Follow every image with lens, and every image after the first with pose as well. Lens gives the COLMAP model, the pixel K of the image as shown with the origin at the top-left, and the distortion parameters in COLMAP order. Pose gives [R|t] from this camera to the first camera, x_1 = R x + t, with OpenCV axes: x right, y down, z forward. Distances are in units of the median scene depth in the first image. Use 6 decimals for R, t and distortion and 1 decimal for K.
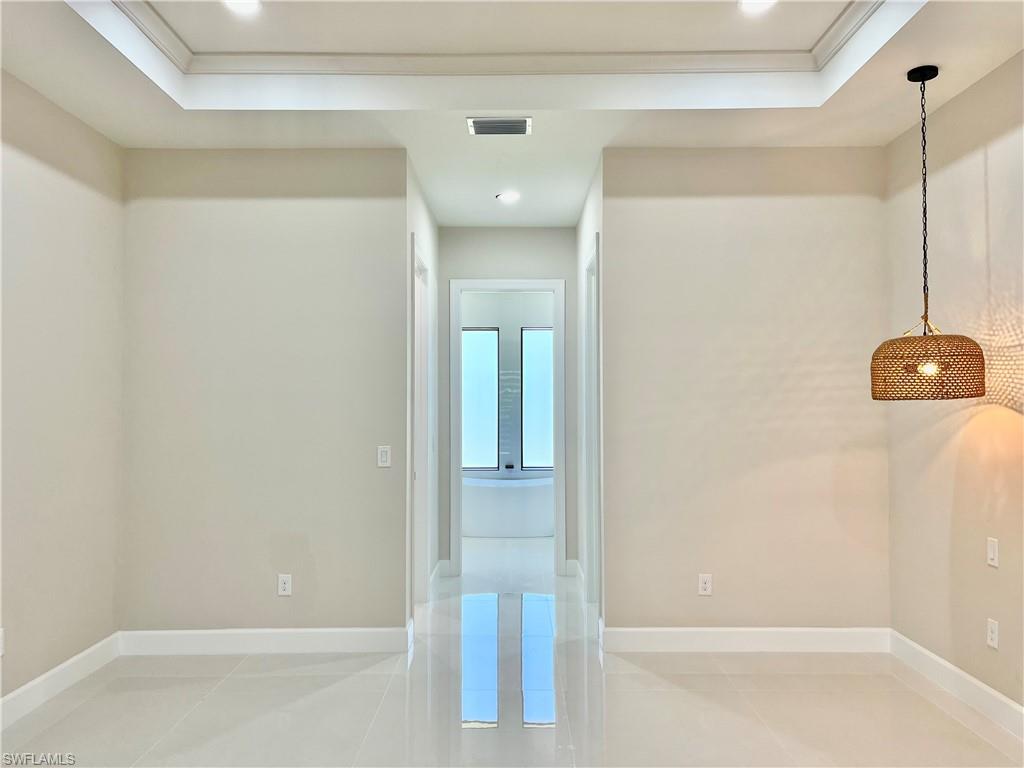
lens RADIAL K [[784.5, 0, 512.0], [0, 784.5, 384.0], [0, 0, 1]] dist [0.055425, -0.077799]
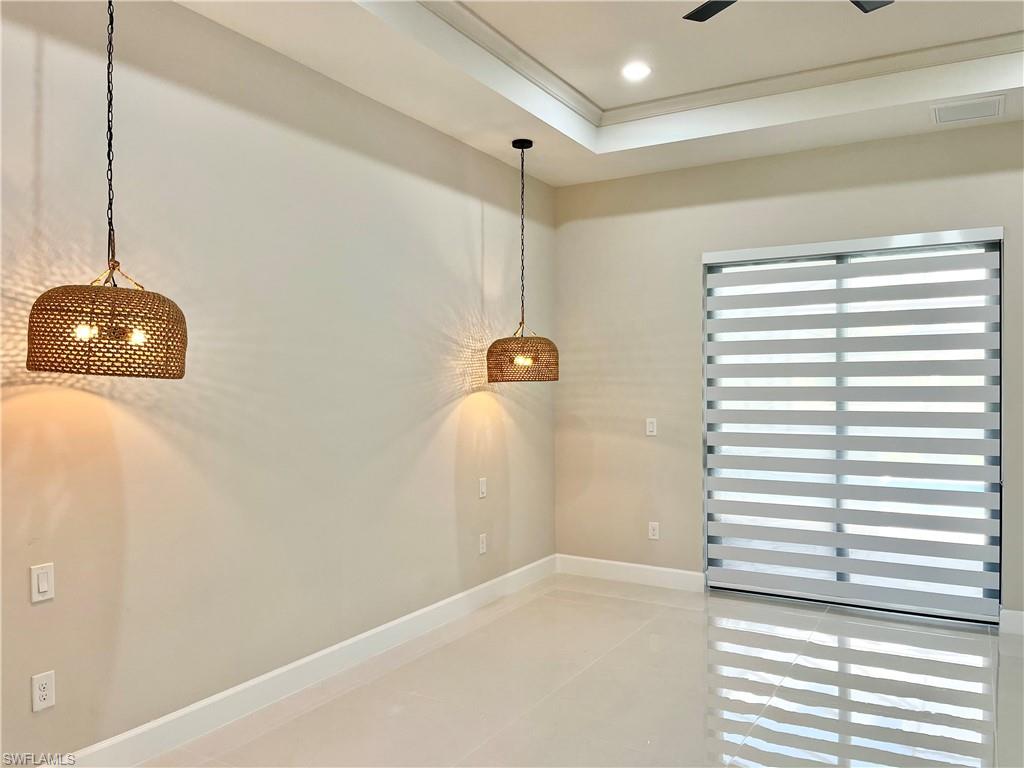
lens RADIAL K [[784.5, 0, 512.0], [0, 784.5, 384.0], [0, 0, 1]] dist [0.055425, -0.077799]
pose [[-0.866195, 0.006098, 0.499669, -0.149640], [-0.007296, 0.999665, -0.024847, 0.040628], [-0.499653, -0.025168, -0.865860, 1.444032]]
